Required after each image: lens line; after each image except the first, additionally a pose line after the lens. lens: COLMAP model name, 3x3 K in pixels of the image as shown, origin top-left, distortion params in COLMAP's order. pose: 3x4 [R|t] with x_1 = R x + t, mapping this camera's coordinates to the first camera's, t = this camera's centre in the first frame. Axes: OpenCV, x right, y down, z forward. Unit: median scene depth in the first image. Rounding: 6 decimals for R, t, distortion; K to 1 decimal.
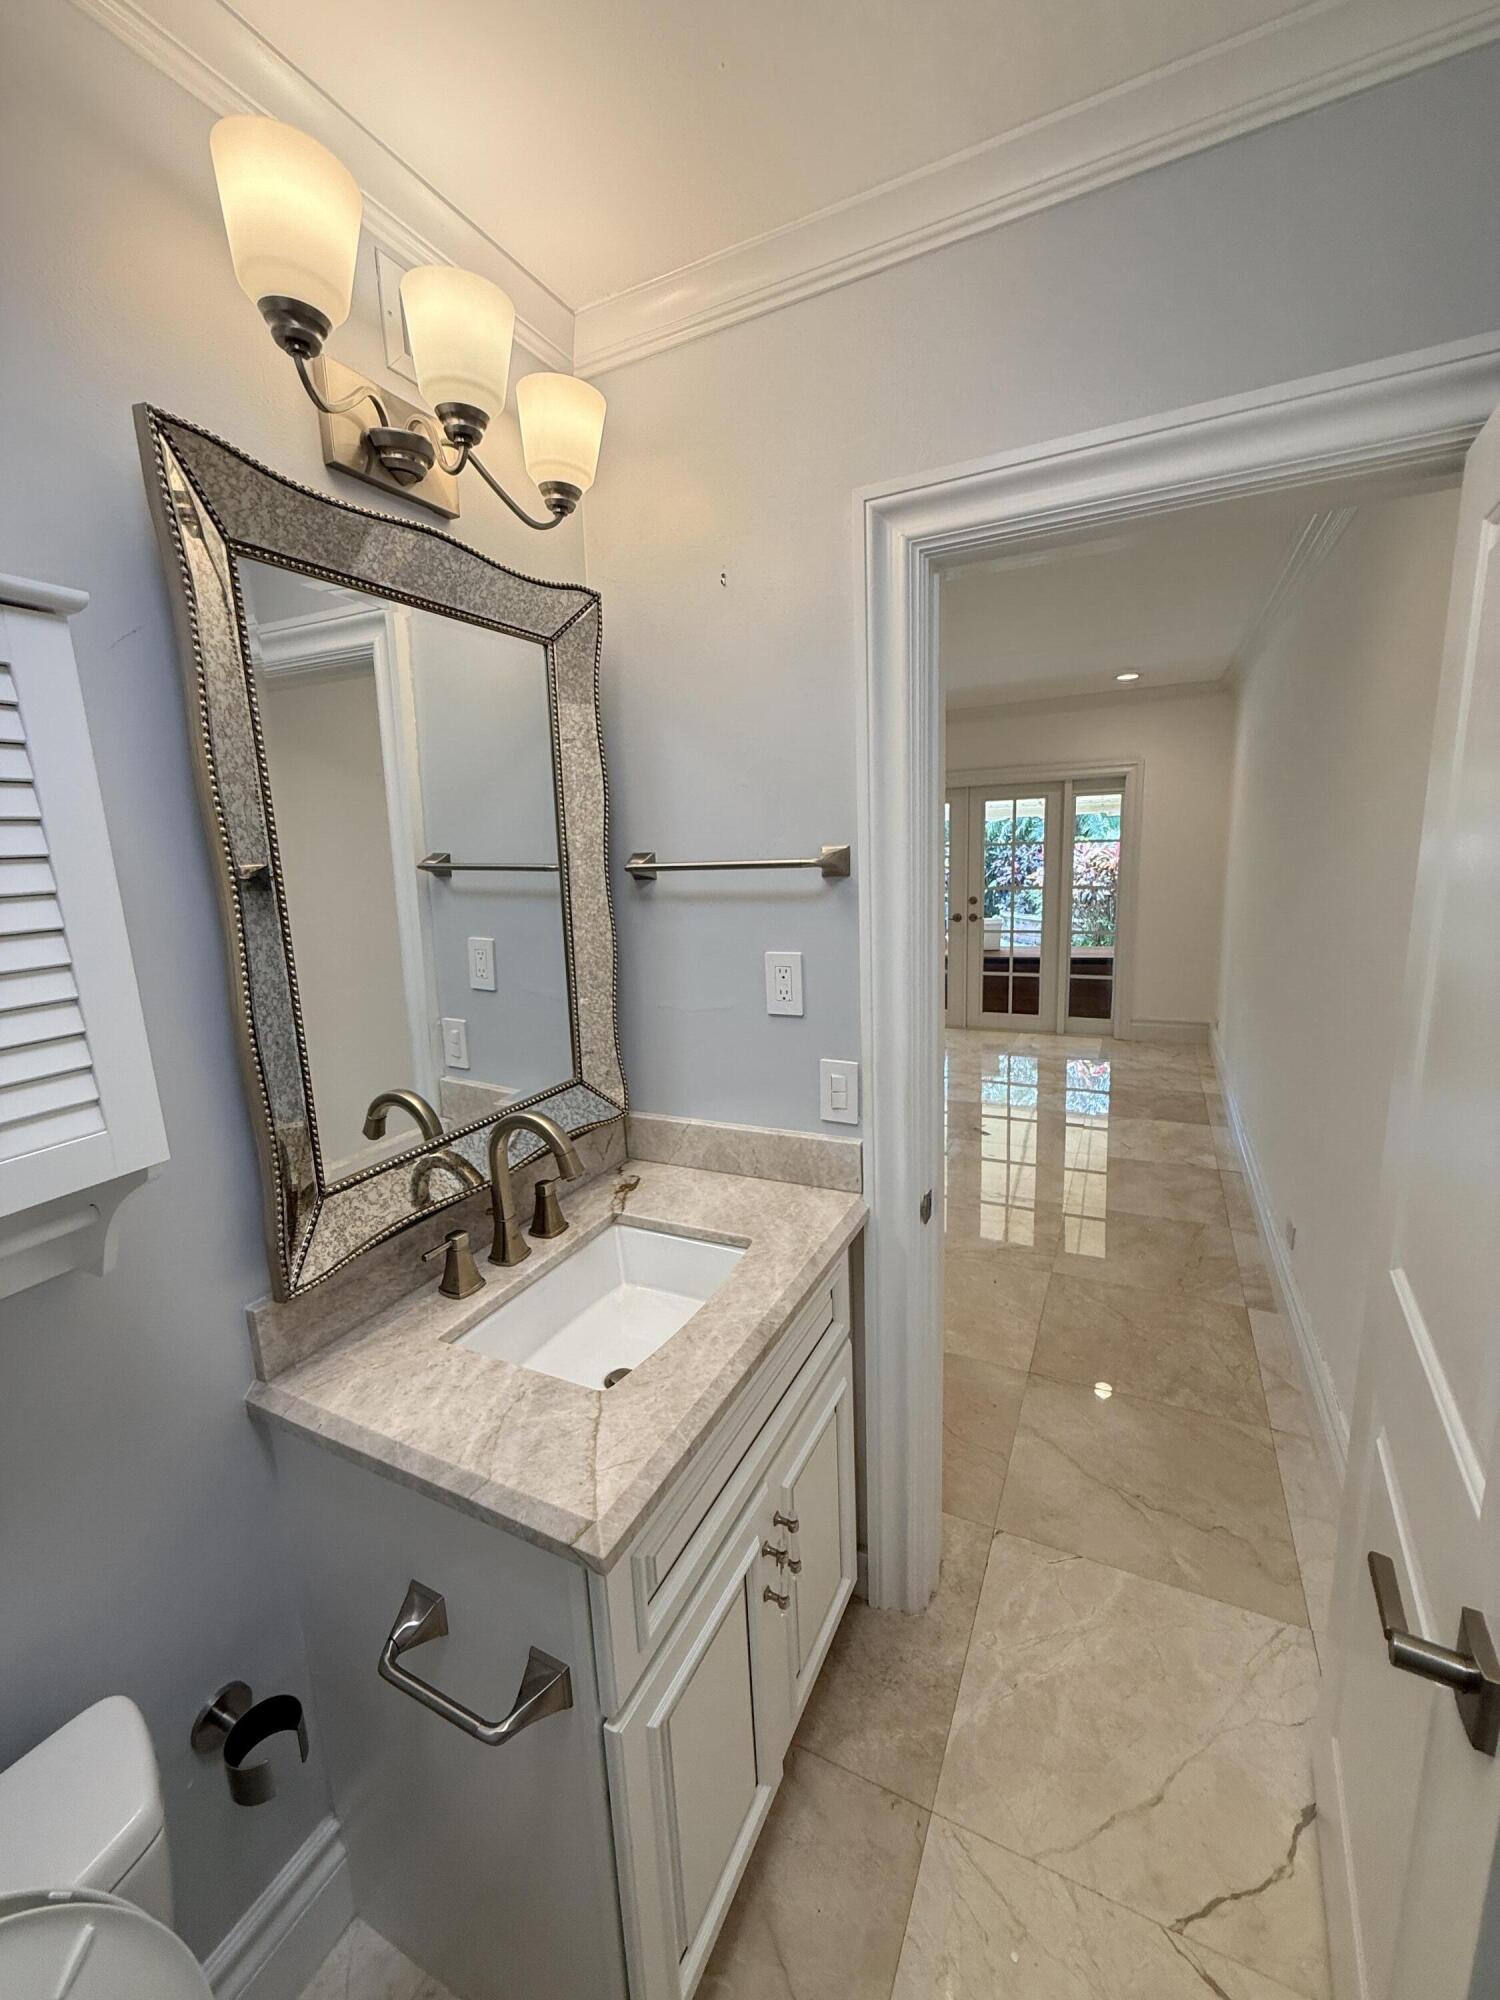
lens RADIAL K [[798.3, 0, 756.3], [0, 798.3, 992.2], [0, 0, 1]] dist [-0.001965, 0.000810]
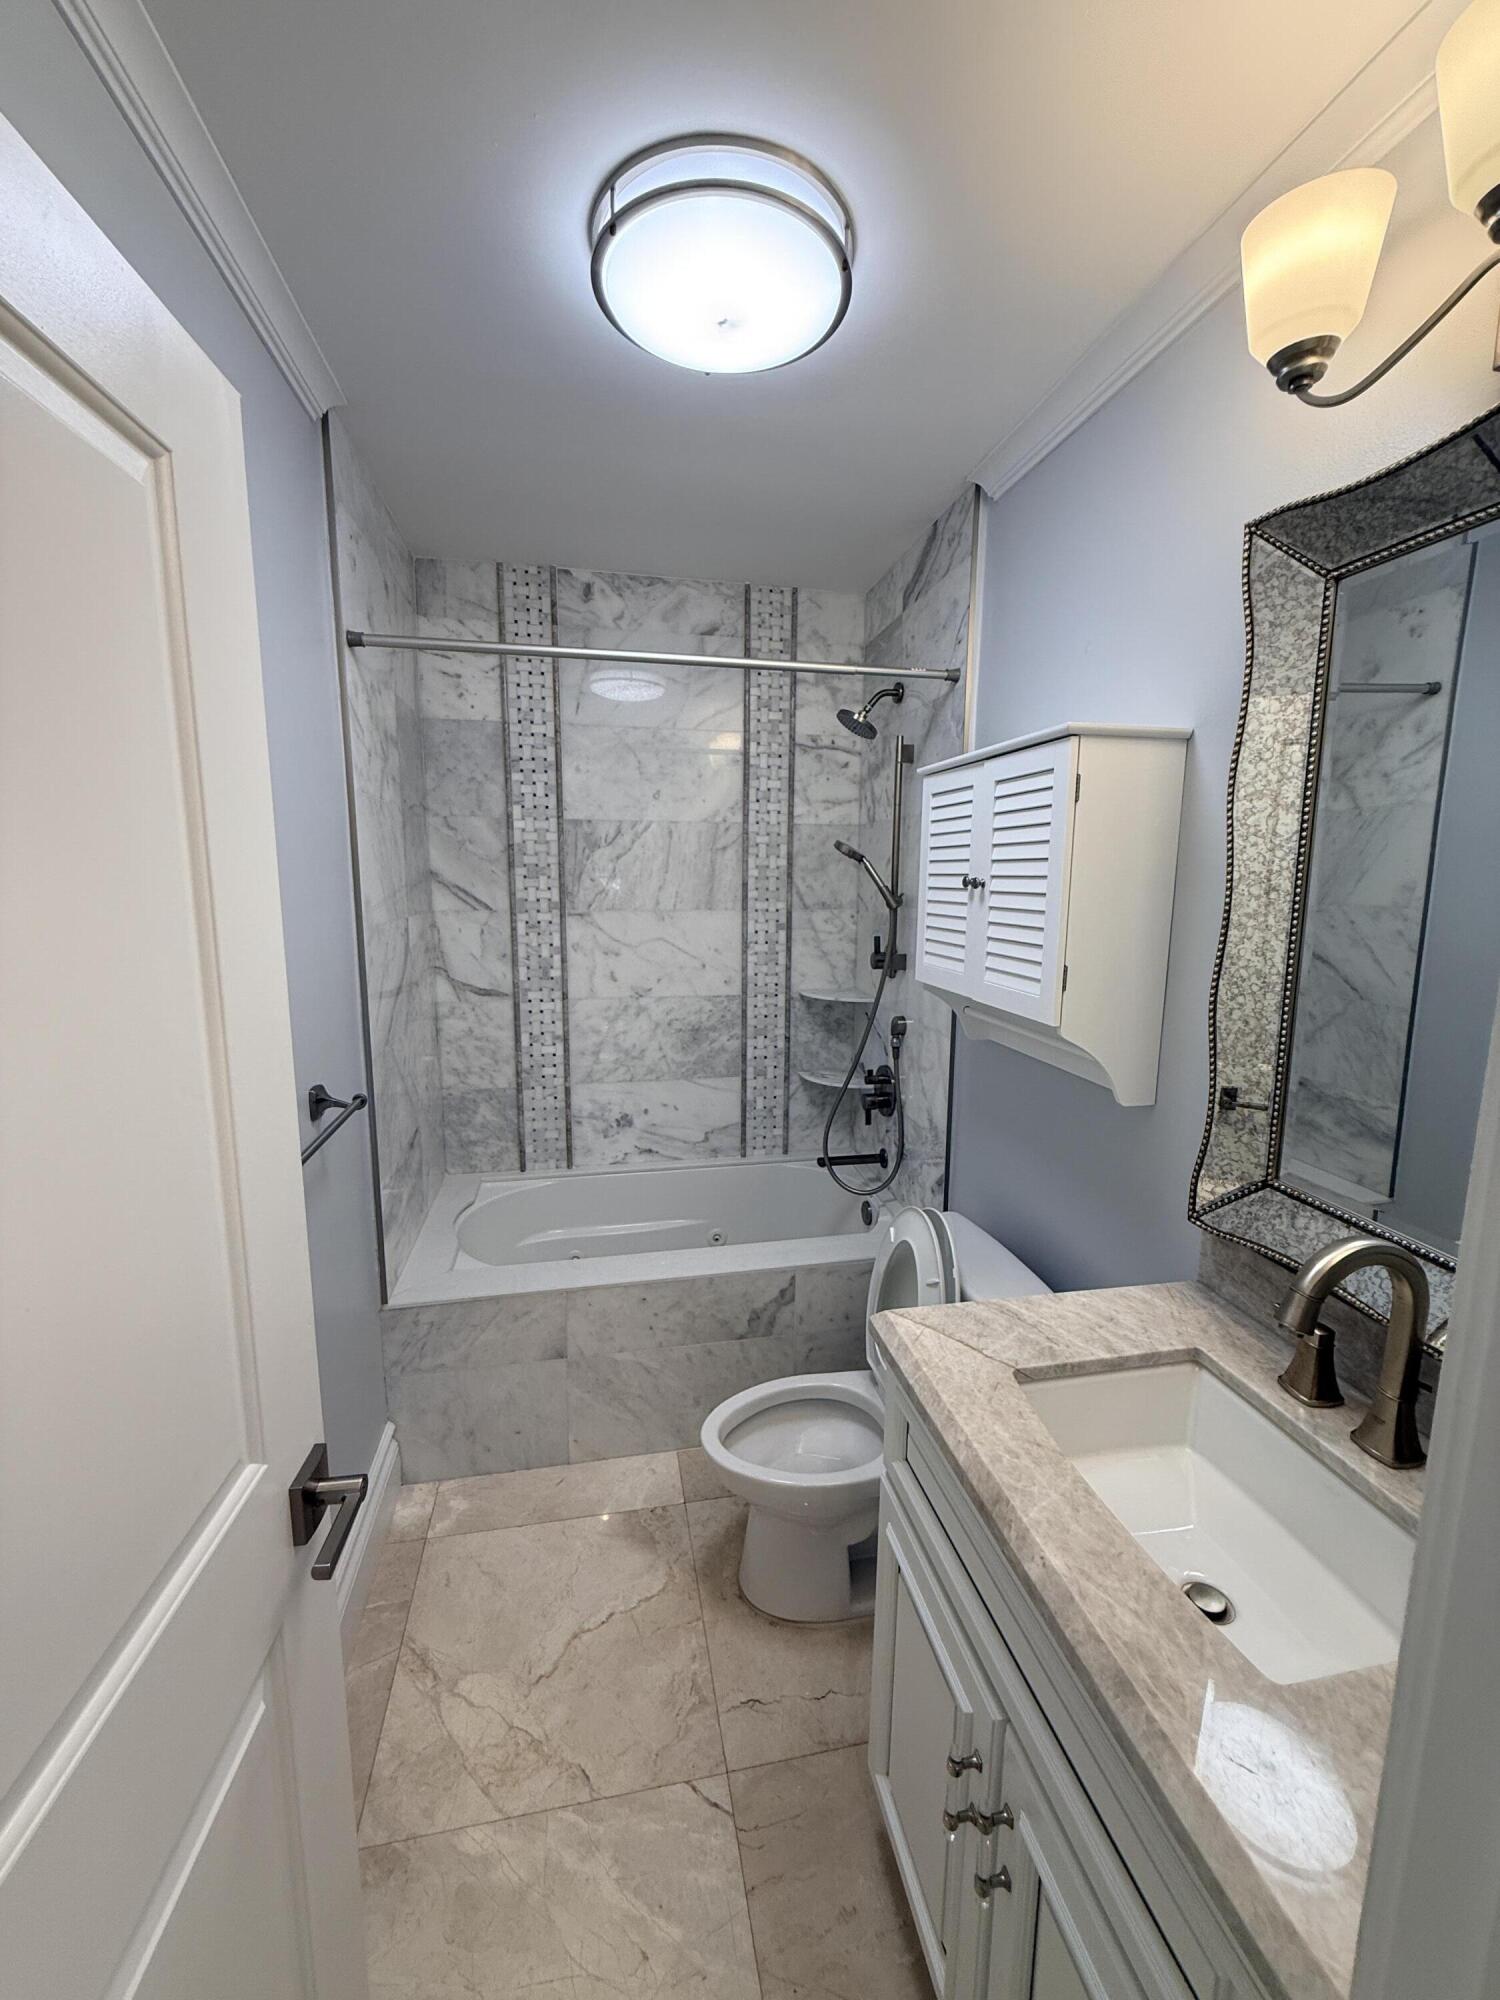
lens RADIAL K [[798.3, 0, 749.0], [0, 798.3, 995.0], [0, 0, 1]] dist [-0.001965, 0.000810]
pose [[-0.795277, 0.122235, -0.593796, 0.583268], [-0.093139, 0.943200, 0.318903, -0.245476], [0.599049, 0.308922, -0.738720, 1.262639]]
